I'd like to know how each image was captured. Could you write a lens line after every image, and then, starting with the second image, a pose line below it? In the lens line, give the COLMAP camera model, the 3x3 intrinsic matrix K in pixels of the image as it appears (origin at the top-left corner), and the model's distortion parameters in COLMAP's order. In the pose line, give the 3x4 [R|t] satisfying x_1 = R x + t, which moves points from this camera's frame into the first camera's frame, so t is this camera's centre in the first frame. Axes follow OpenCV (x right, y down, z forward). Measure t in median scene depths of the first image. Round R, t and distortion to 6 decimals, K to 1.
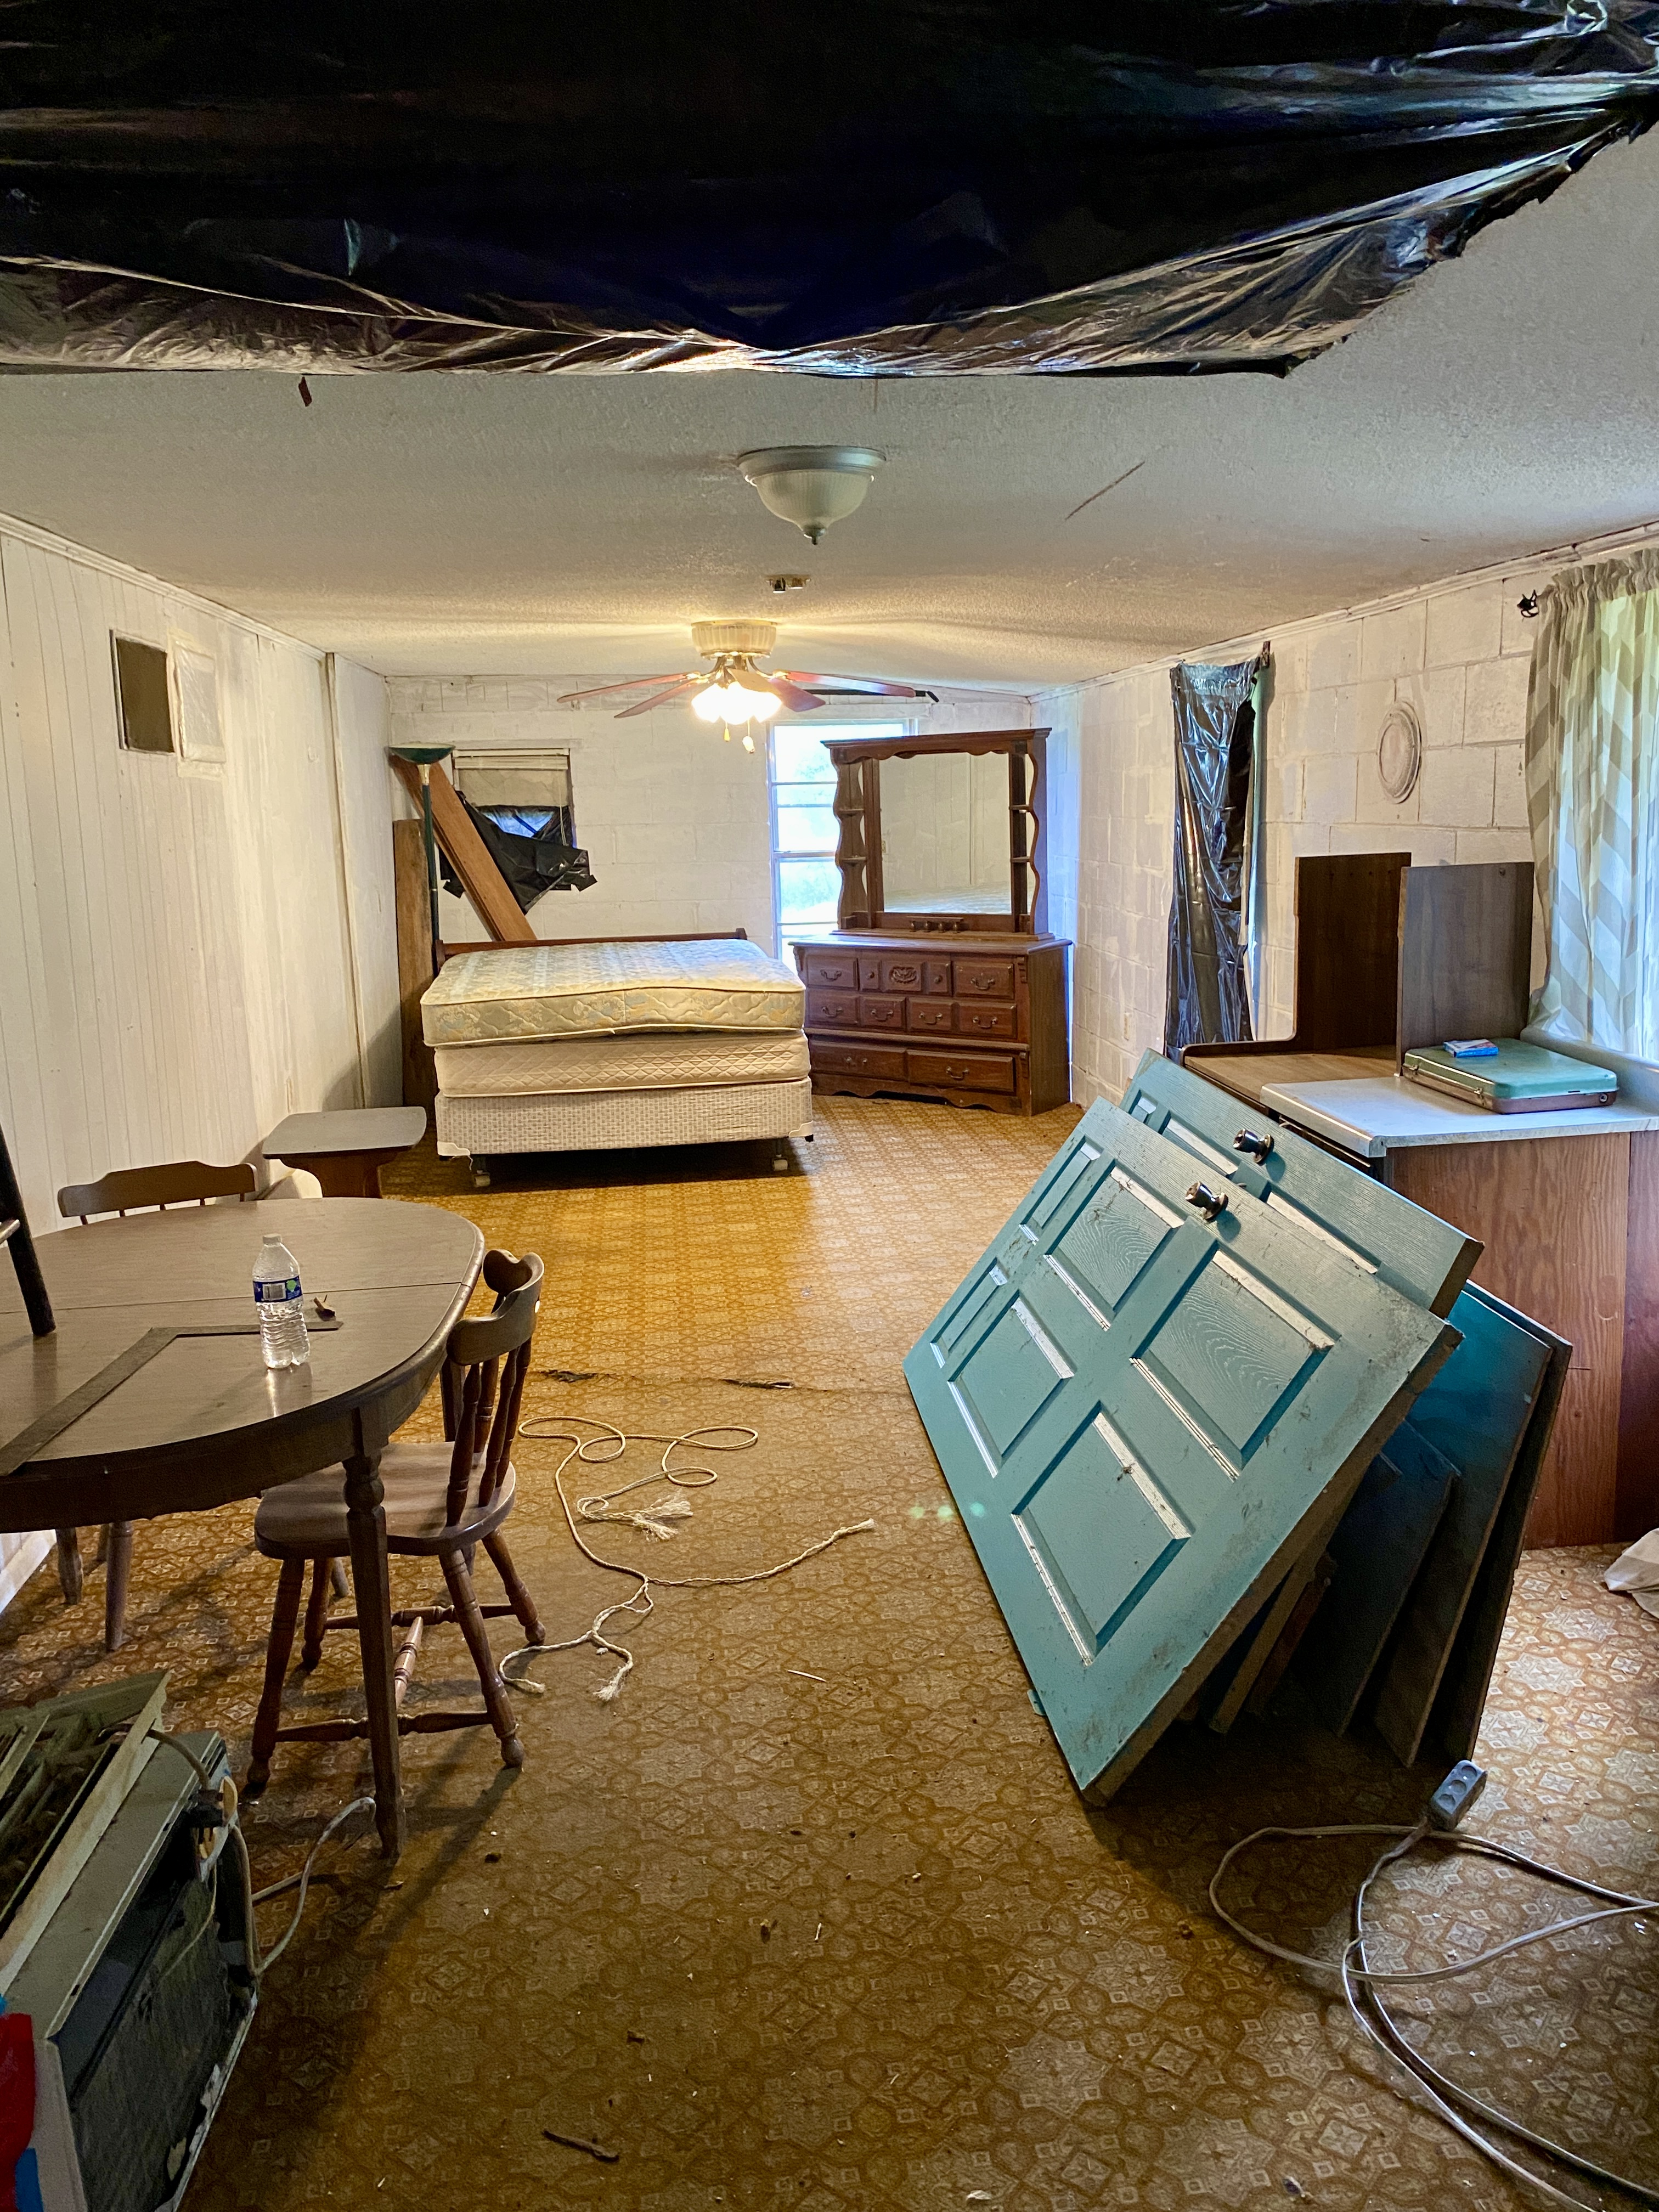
lens RADIAL K [[1669.9, 0, 811.4], [0, 1669.9, 1116.2], [0, 0, 1]] dist [0.045888, -0.052914]
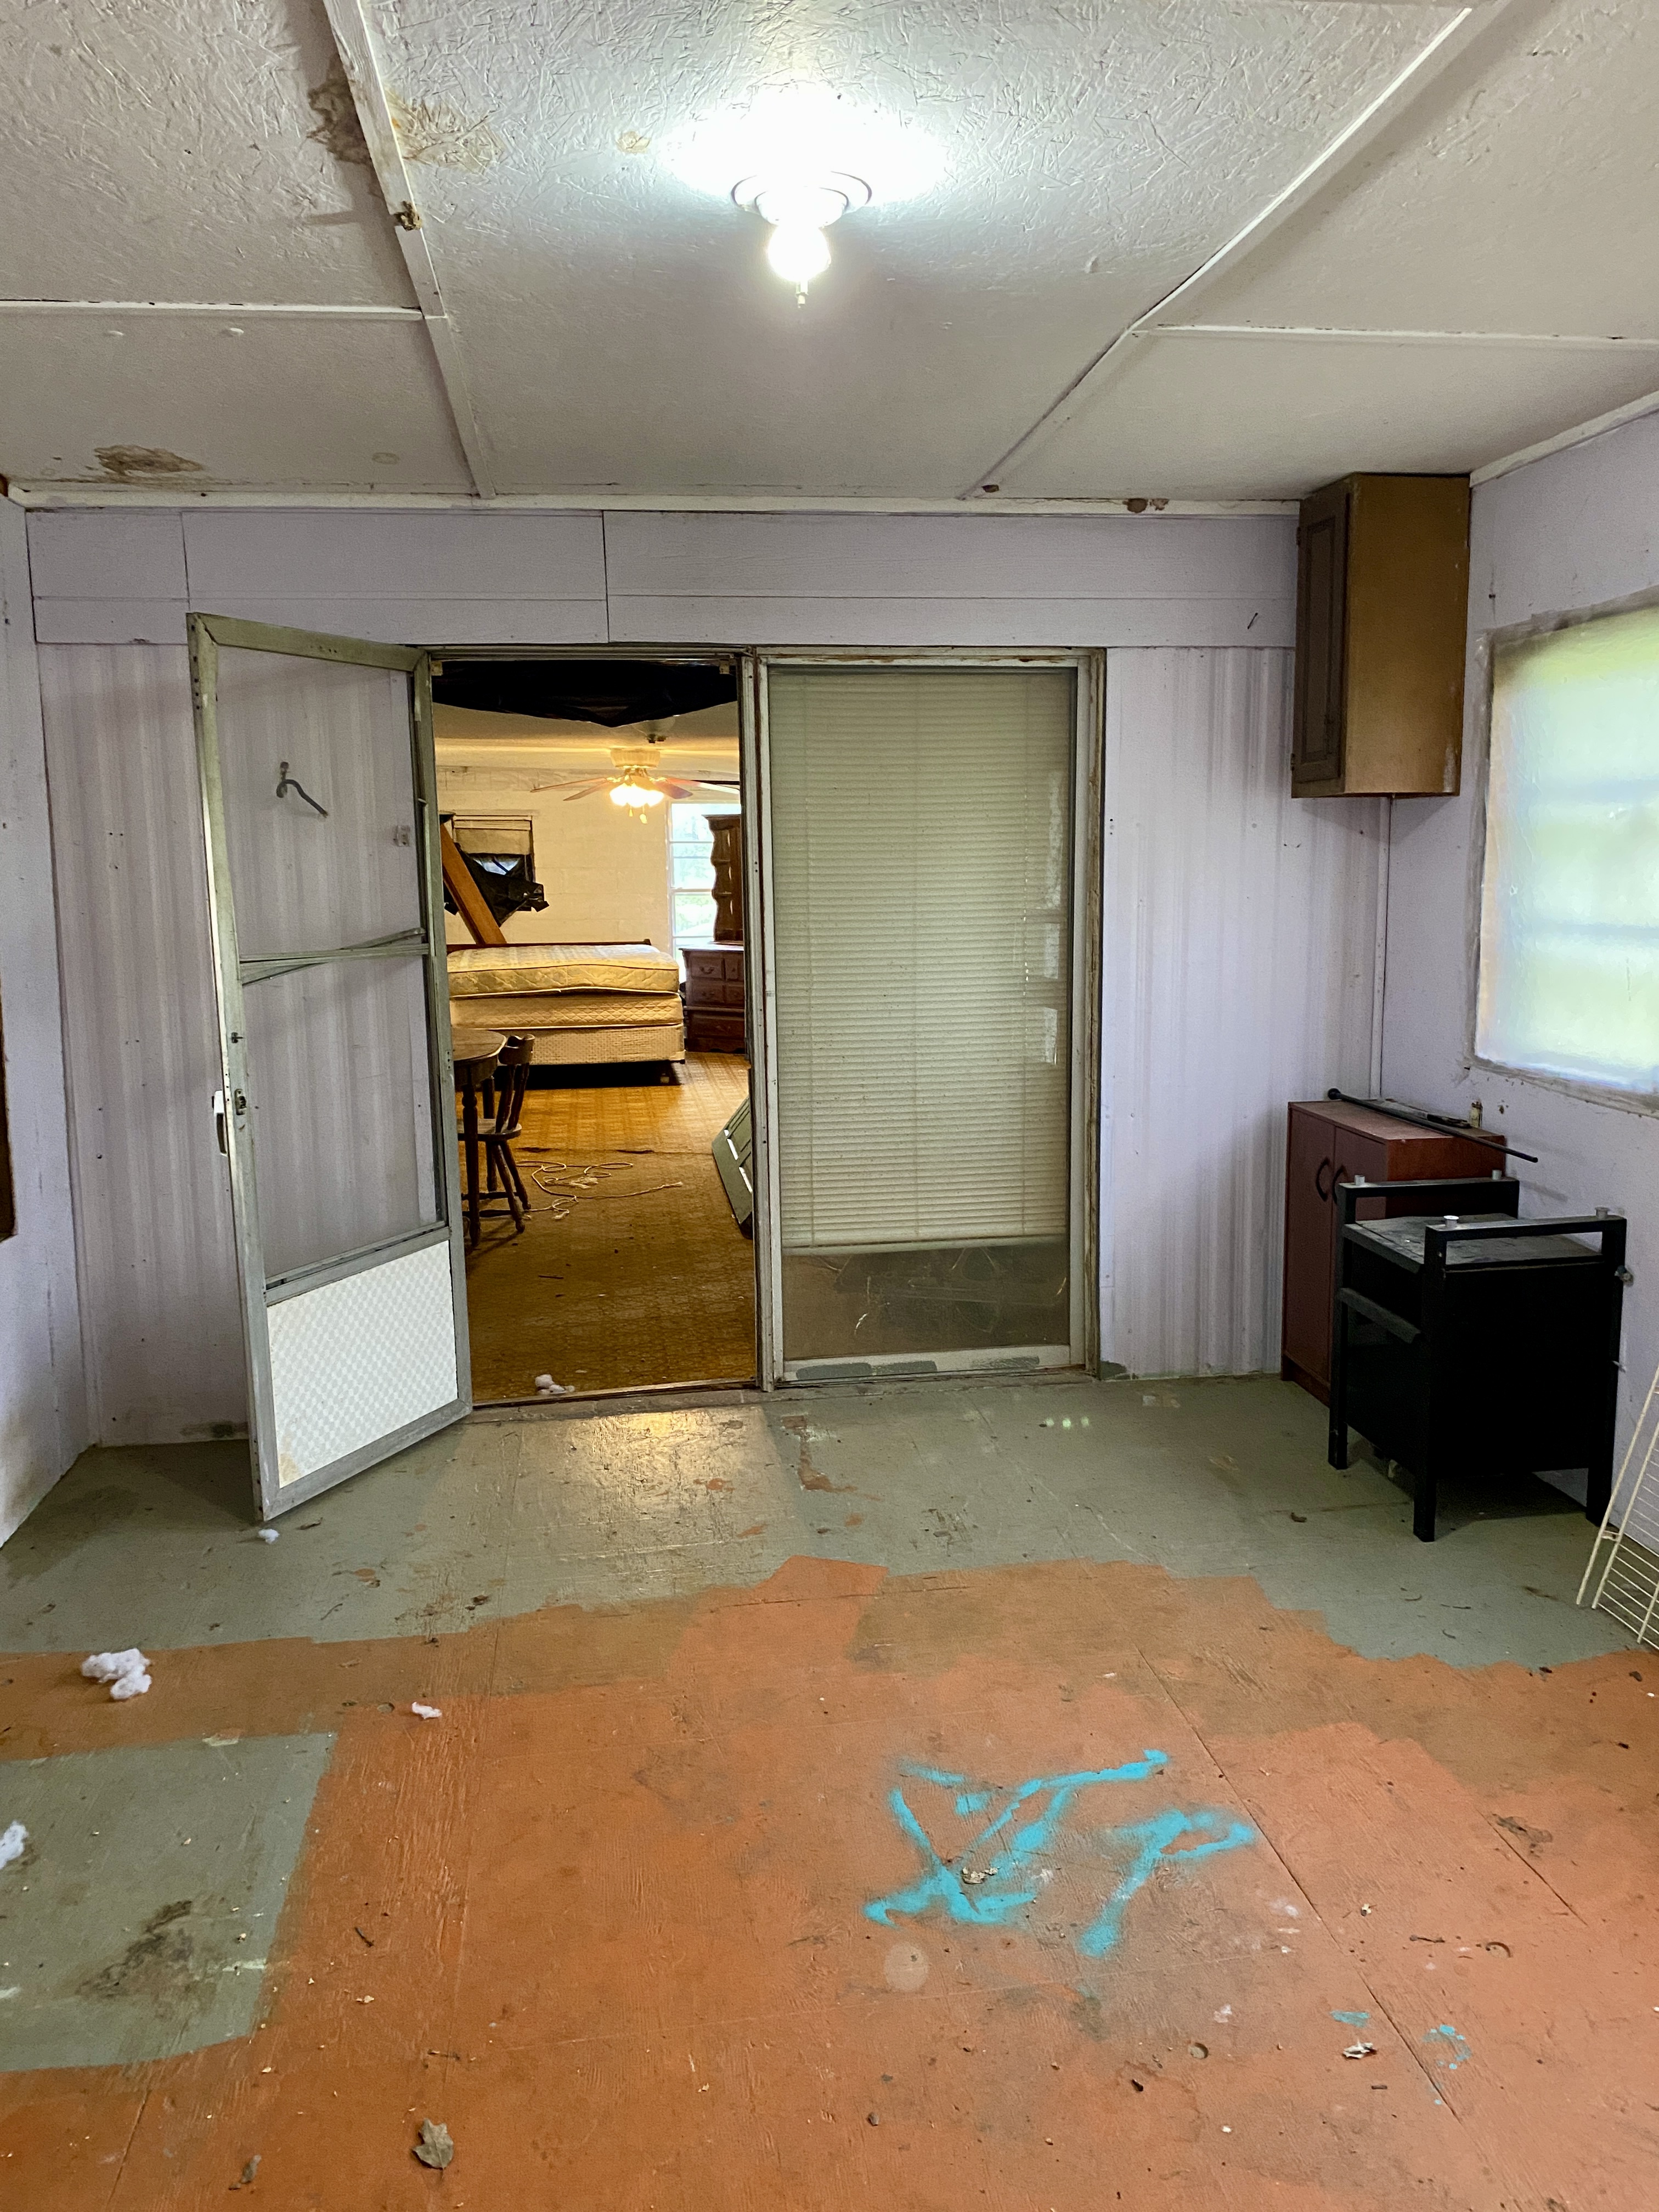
lens RADIAL K [[1669.9, 0, 853.5], [0, 1669.9, 1100.8], [0, 0, 1]] dist [0.045888, -0.052914]
pose [[0.998071, 0.010114, 0.061262, 0.052539], [-0.007401, 0.998989, -0.044352, 0.097640], [-0.061648, 0.043813, 0.997136, -0.493761]]
